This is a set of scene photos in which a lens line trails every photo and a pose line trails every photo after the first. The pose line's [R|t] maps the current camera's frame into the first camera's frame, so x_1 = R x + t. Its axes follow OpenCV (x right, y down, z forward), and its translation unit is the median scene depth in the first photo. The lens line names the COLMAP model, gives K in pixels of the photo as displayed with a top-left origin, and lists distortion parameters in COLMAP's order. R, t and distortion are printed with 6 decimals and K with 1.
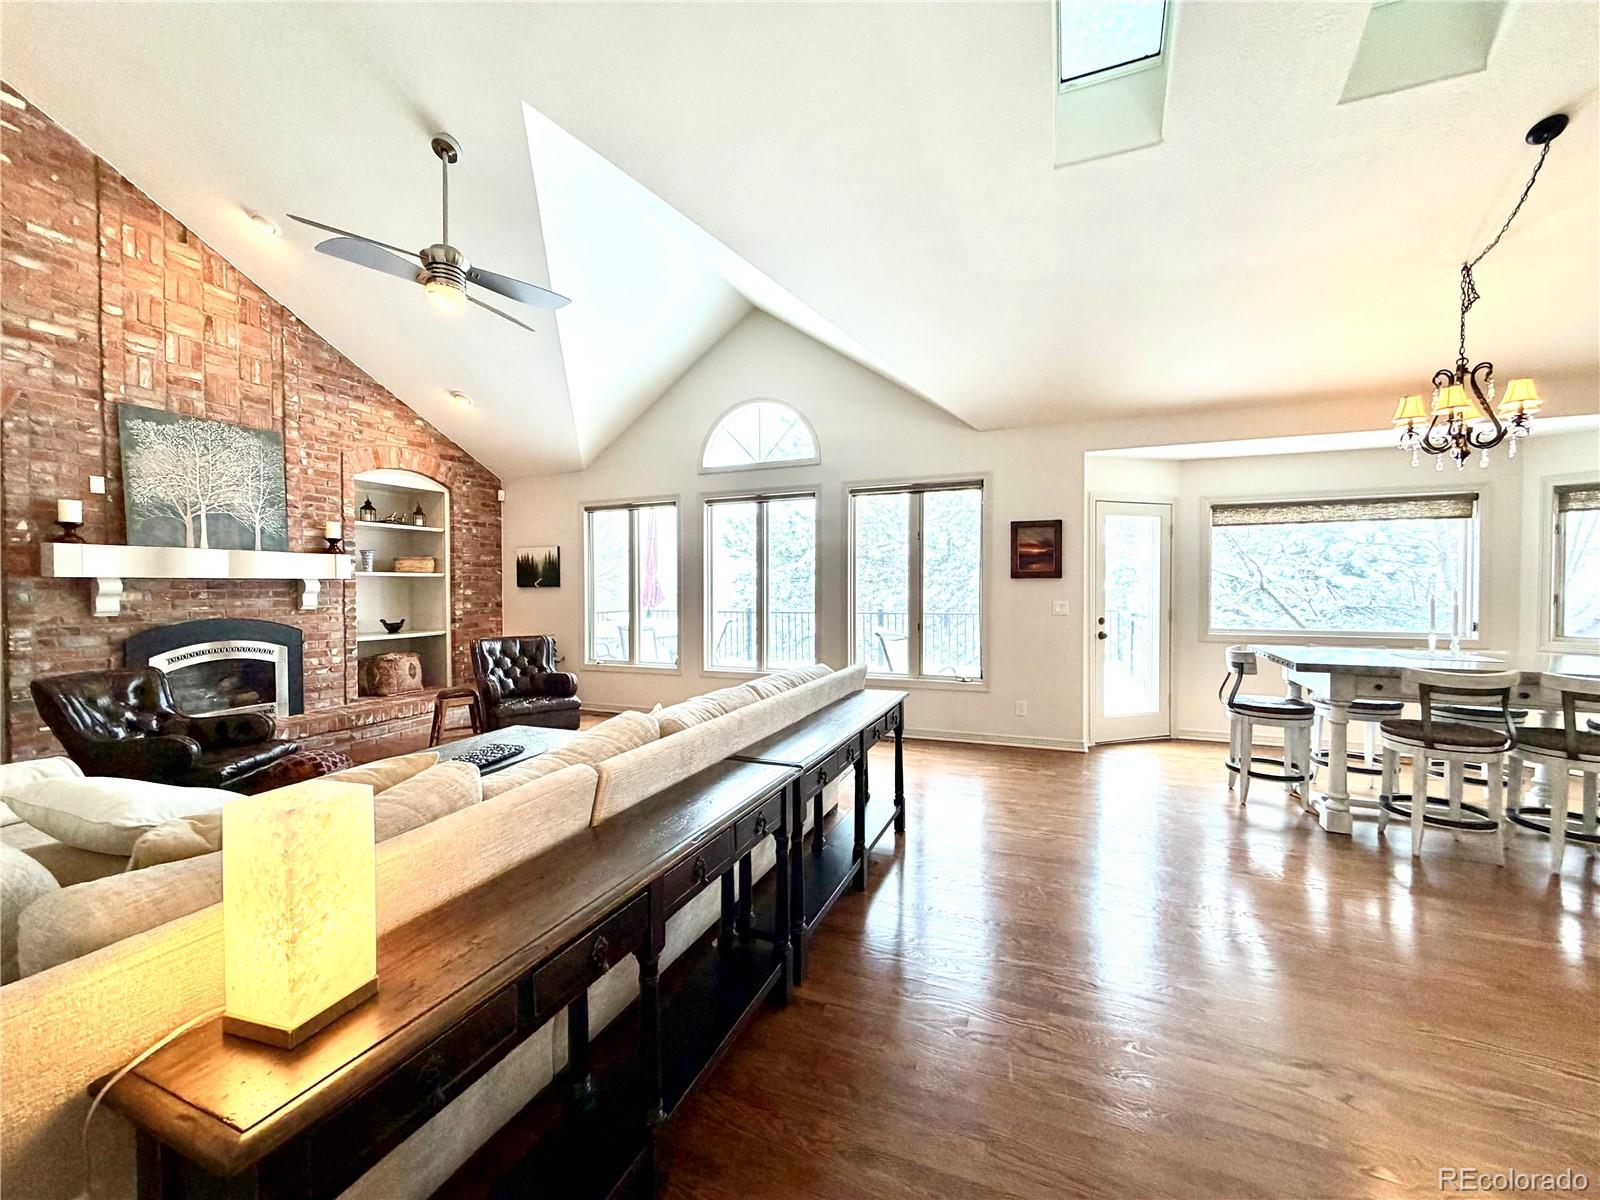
lens RADIAL K [[648.7, 0, 795.3], [0, 648.7, 598.4], [0, 0, 1]] dist [0.000123, -0.000116]
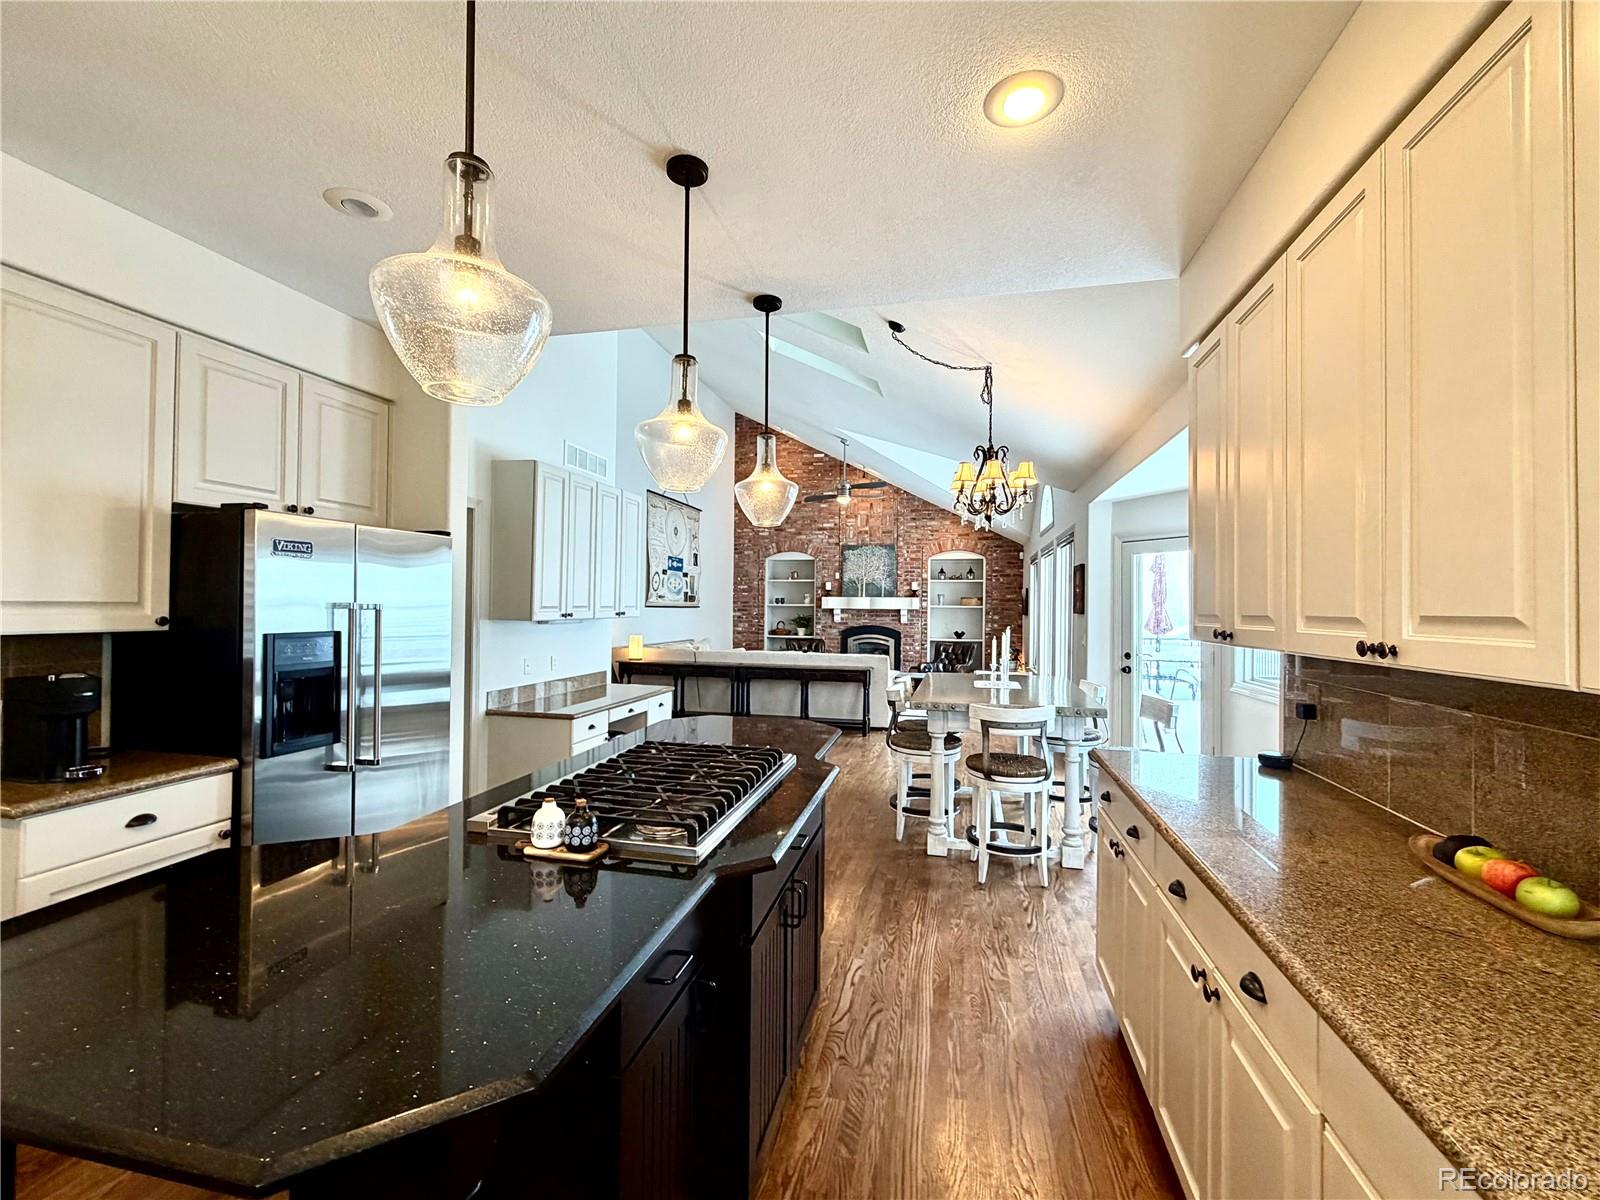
lens RADIAL K [[648.7, 0, 795.3], [0, 648.7, 598.4], [0, 0, 1]] dist [0.000123, -0.000116]
pose [[0.137428, -0.011208, -0.990448, 1.439567], [-0.030335, 0.999419, -0.015519, -0.022799], [0.990047, 0.032178, 0.137008, 0.365347]]
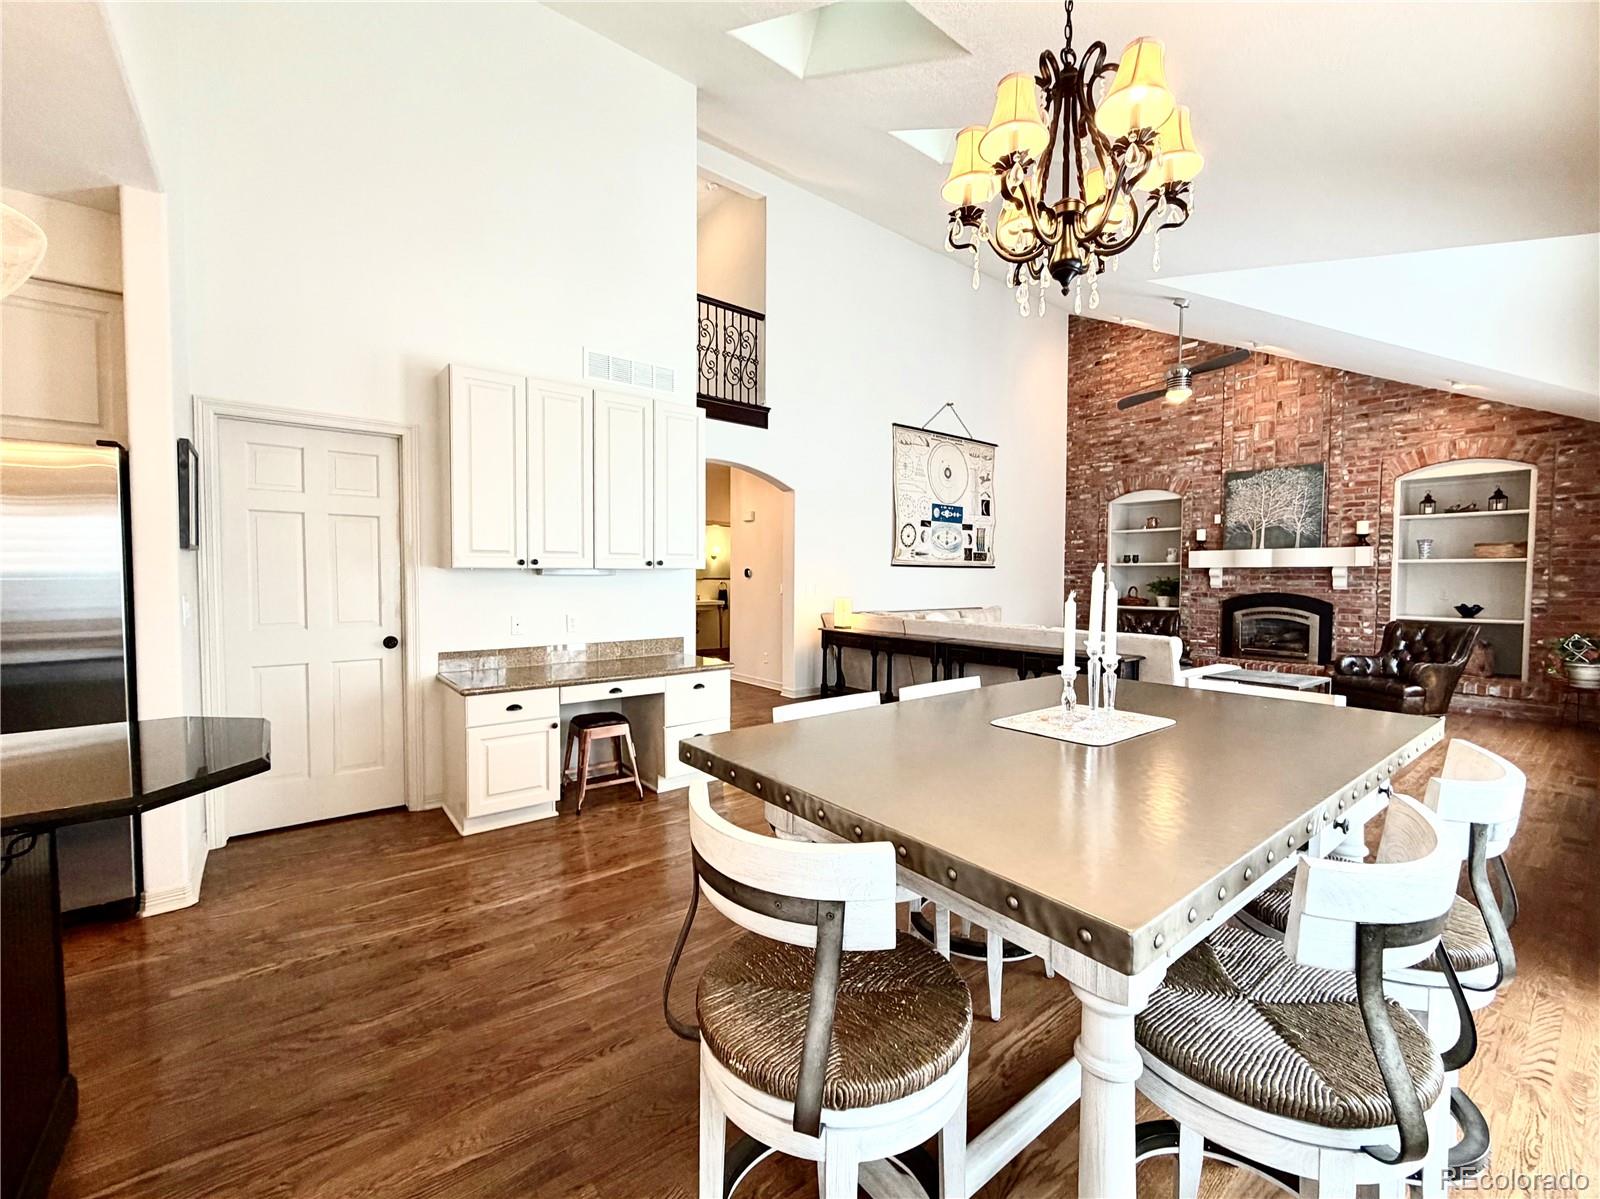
lens RADIAL K [[648.7, 0, 795.3], [0, 648.7, 597.9], [0, 0, 1]] dist [0.000123, -0.000116]
pose [[-0.496300, 0.029336, -0.867655, 1.024371], [-0.019095, 0.998818, 0.044693, -0.004225], [0.867941, 0.038749, -0.495153, 0.738912]]
